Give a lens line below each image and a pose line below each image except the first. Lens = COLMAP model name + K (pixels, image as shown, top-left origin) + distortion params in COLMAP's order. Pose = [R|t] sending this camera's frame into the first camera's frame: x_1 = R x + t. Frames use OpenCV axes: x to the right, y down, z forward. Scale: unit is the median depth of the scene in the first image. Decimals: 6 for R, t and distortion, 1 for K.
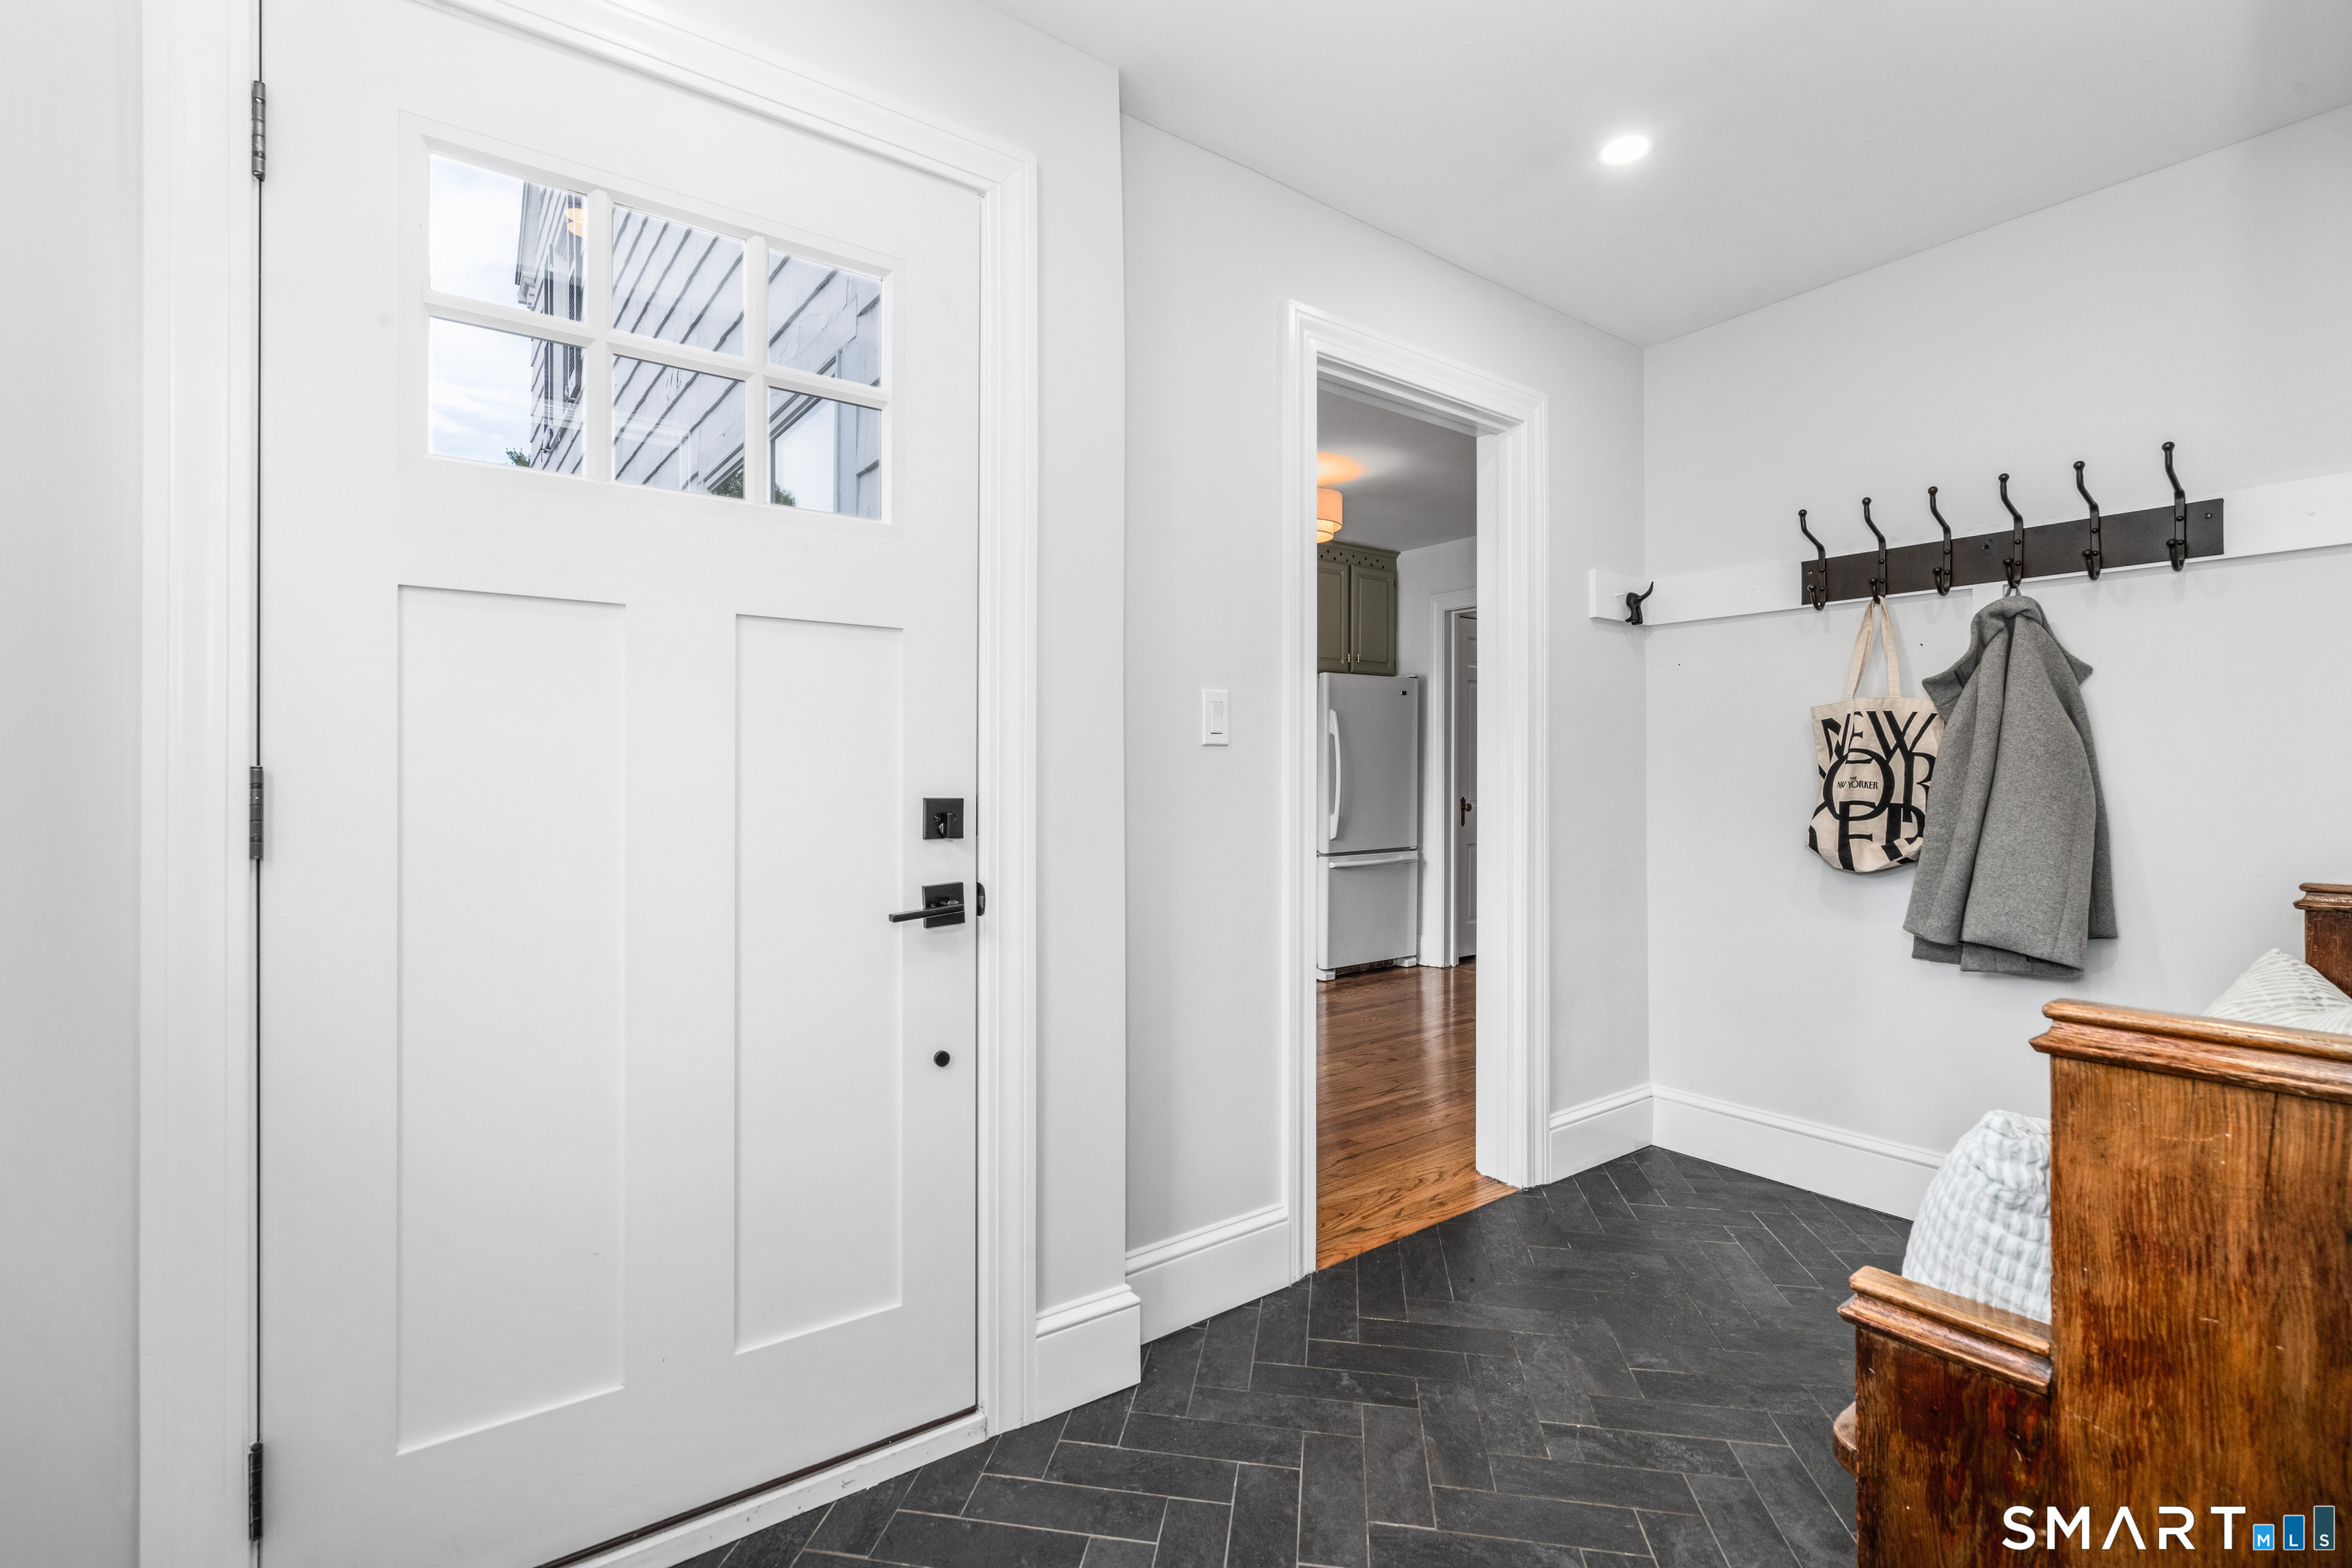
lens RADIAL K [[1079.3, 0, 1175.7], [0, 1079.3, 787.2], [0, 0, 1]] dist [0.004871, 0.000628]
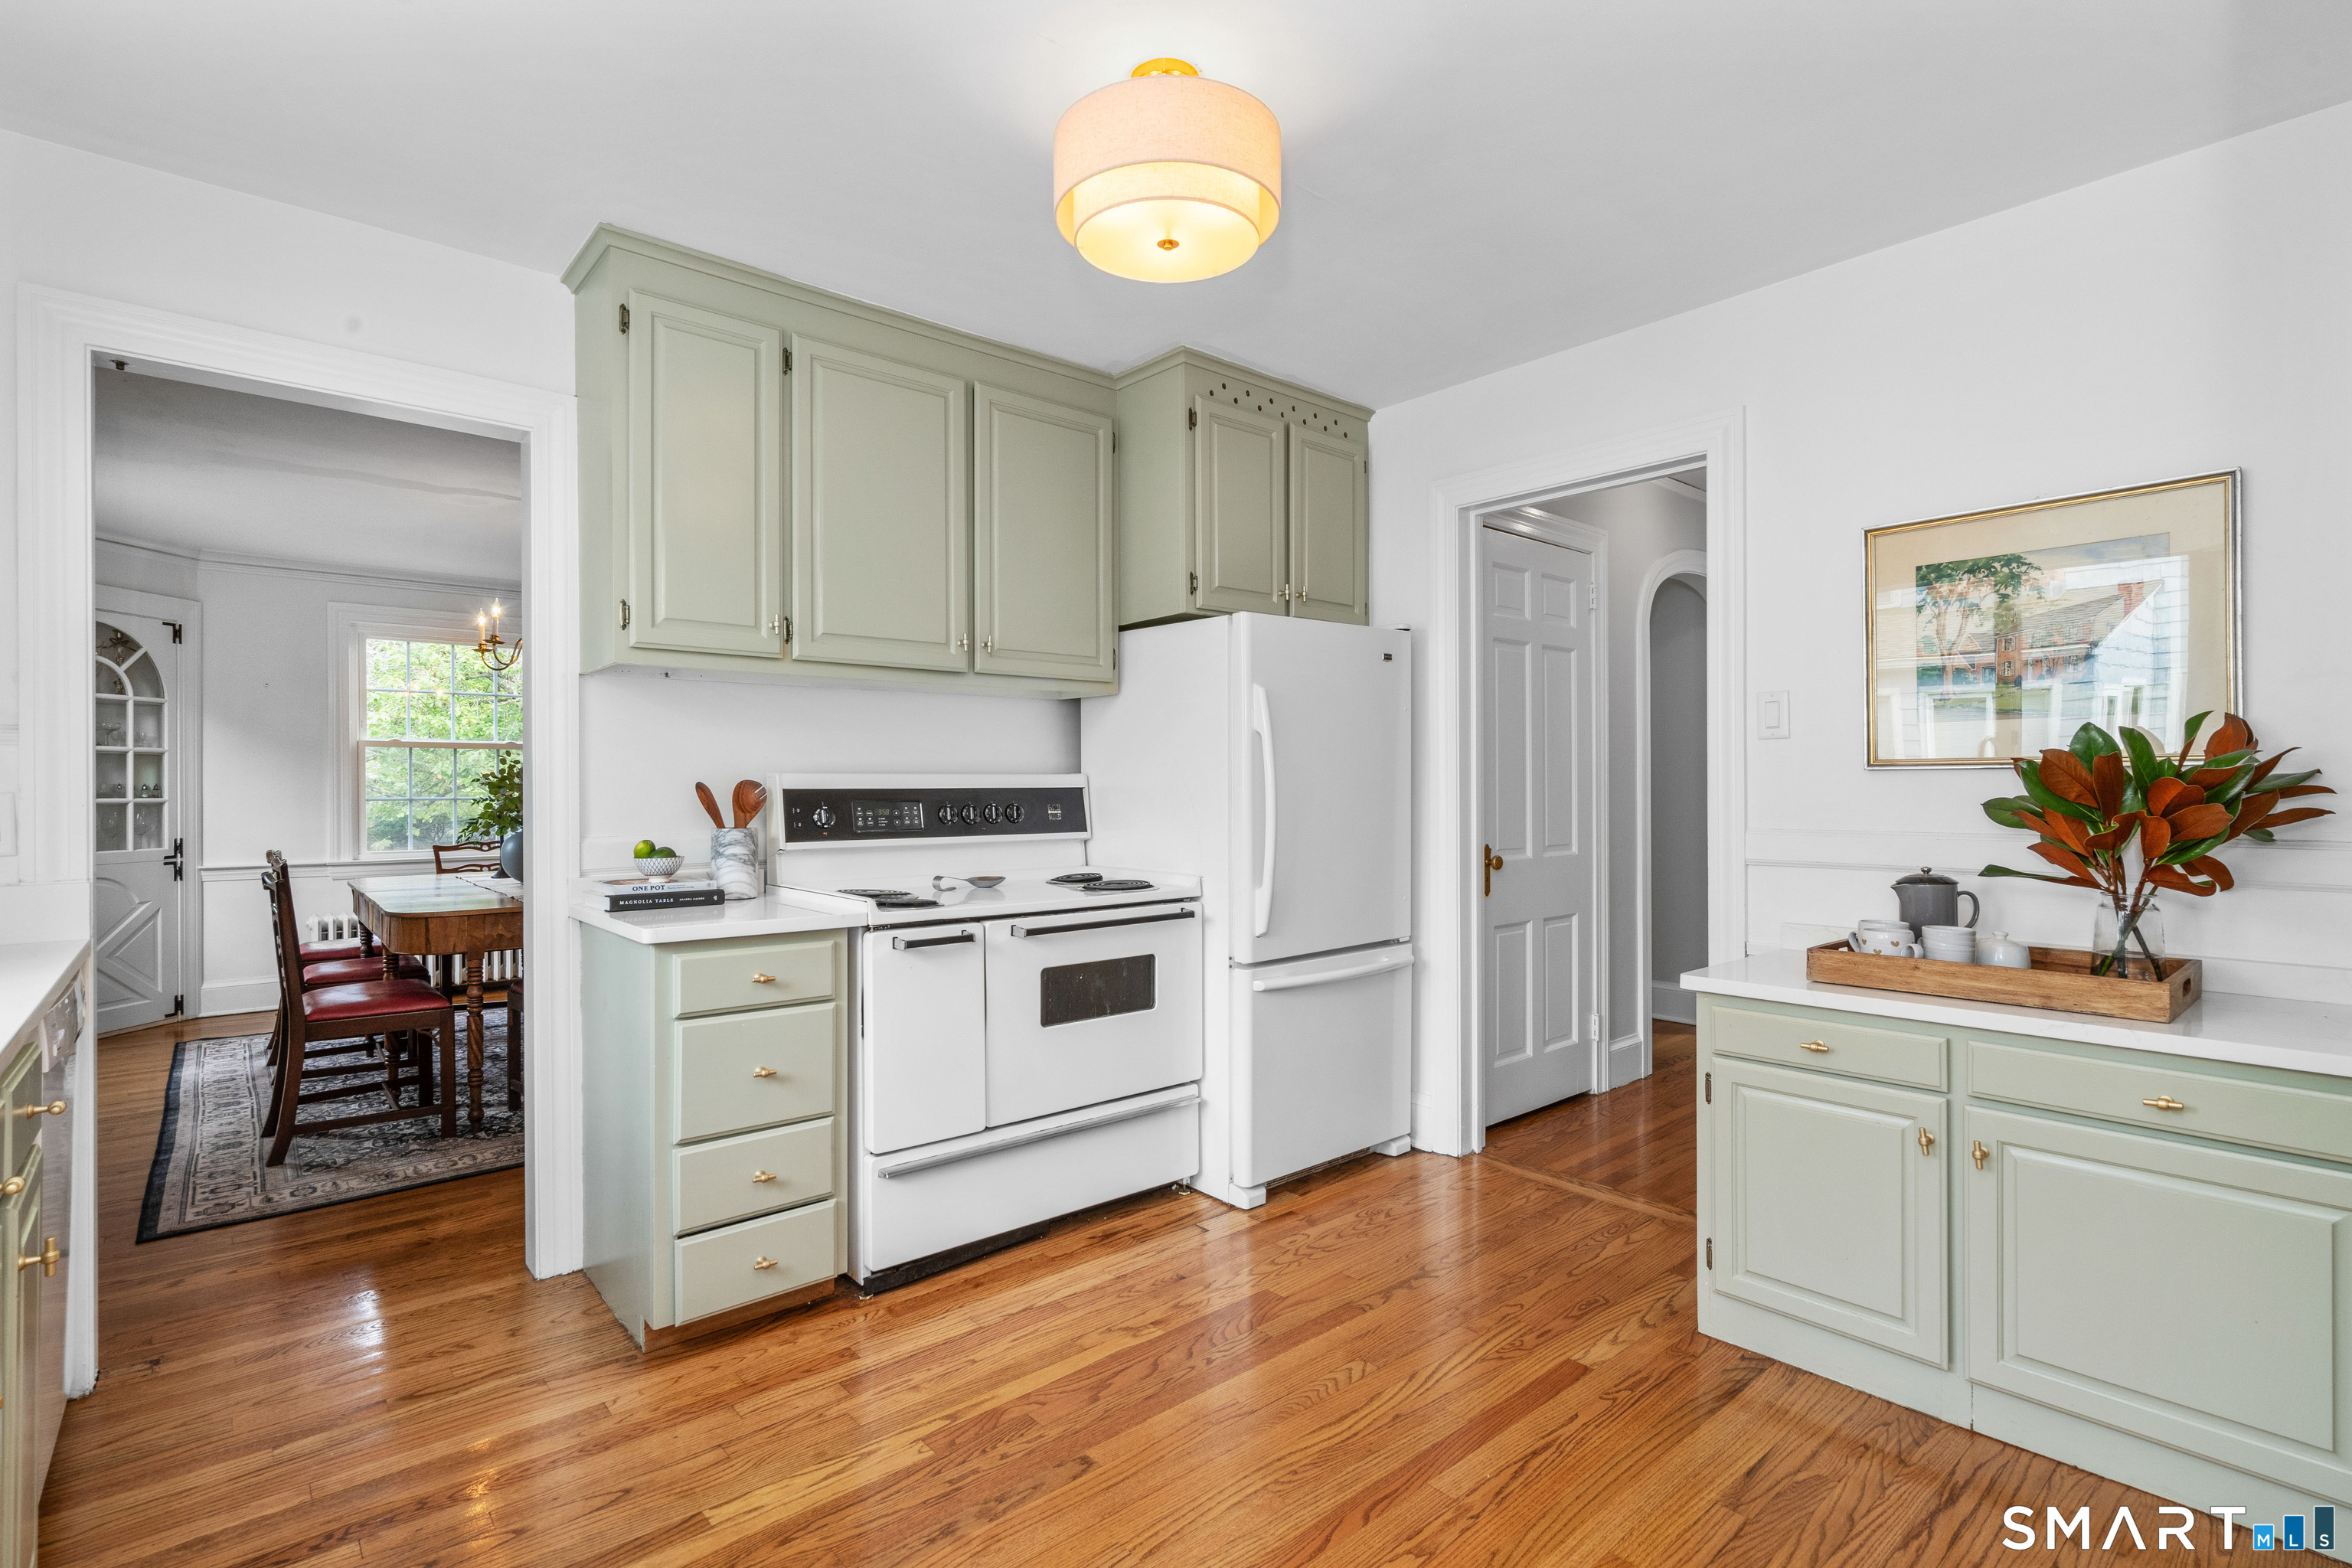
lens RADIAL K [[1079.3, 0, 1175.6], [0, 1079.3, 779.5], [0, 0, 1]] dist [0.004871, 0.000628]
pose [[0.997731, -0.005566, 0.067101, 0.067157], [0.005487, 0.999984, 0.001372, -0.027034], [-0.067108, -0.001001, 0.997745, 0.460356]]
